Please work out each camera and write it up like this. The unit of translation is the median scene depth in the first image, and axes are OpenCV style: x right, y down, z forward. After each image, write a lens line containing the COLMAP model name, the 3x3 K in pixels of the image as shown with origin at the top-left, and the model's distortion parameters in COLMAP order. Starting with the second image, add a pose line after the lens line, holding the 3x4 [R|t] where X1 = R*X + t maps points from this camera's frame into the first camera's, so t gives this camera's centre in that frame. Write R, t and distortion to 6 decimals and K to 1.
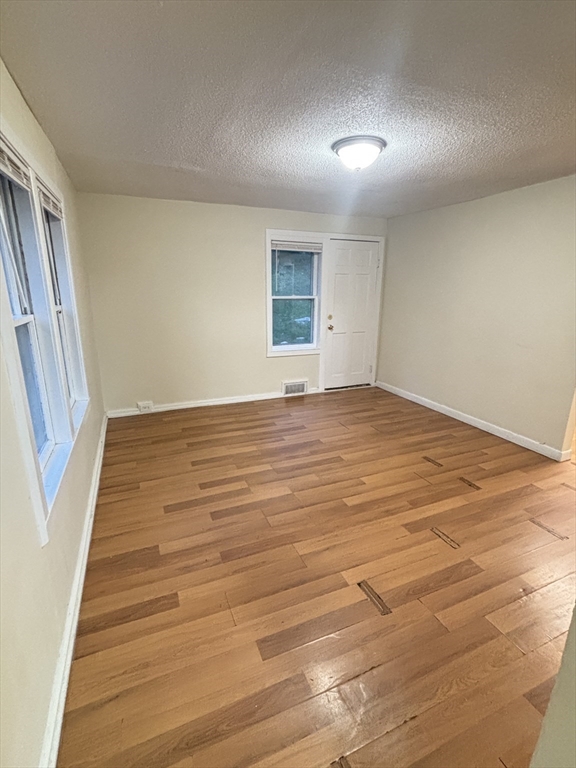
lens RADIAL K [[370.1, 0, 288.0], [0, 370.1, 384.0], [0, 0, 1]] dist [-0.001624, -0.000173]
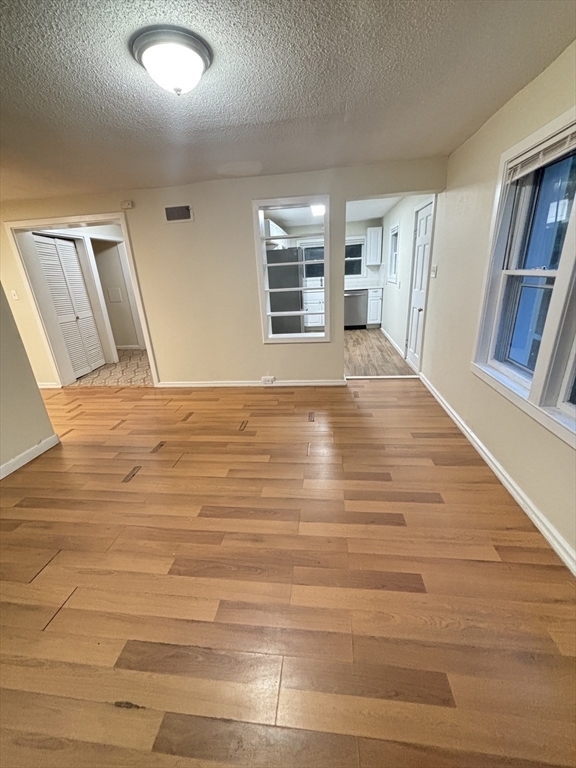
lens RADIAL K [[310.1, 0, 288.0], [0, 310.1, 384.0], [0, 0, 1]] dist [0.003525, 0.000183]
pose [[-0.860479, -0.142096, 0.489269, -0.307503], [0.177852, 0.816134, 0.549813, -0.357706], [-0.477435, 0.560120, -0.676994, 1.383146]]
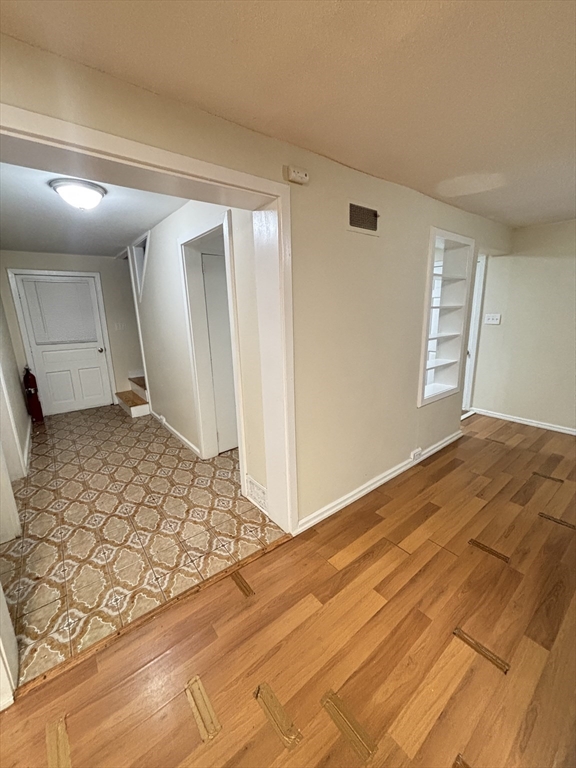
lens RADIAL K [[310.1, 0, 288.0], [0, 310.1, 384.0], [0, 0, 1]] dist [0.003525, 0.000183]
pose [[-0.967775, 0.074467, -0.240553, 1.151233], [-0.048406, 0.882445, 0.467919, -0.299738], [0.247119, 0.464484, -0.850404, 1.138333]]
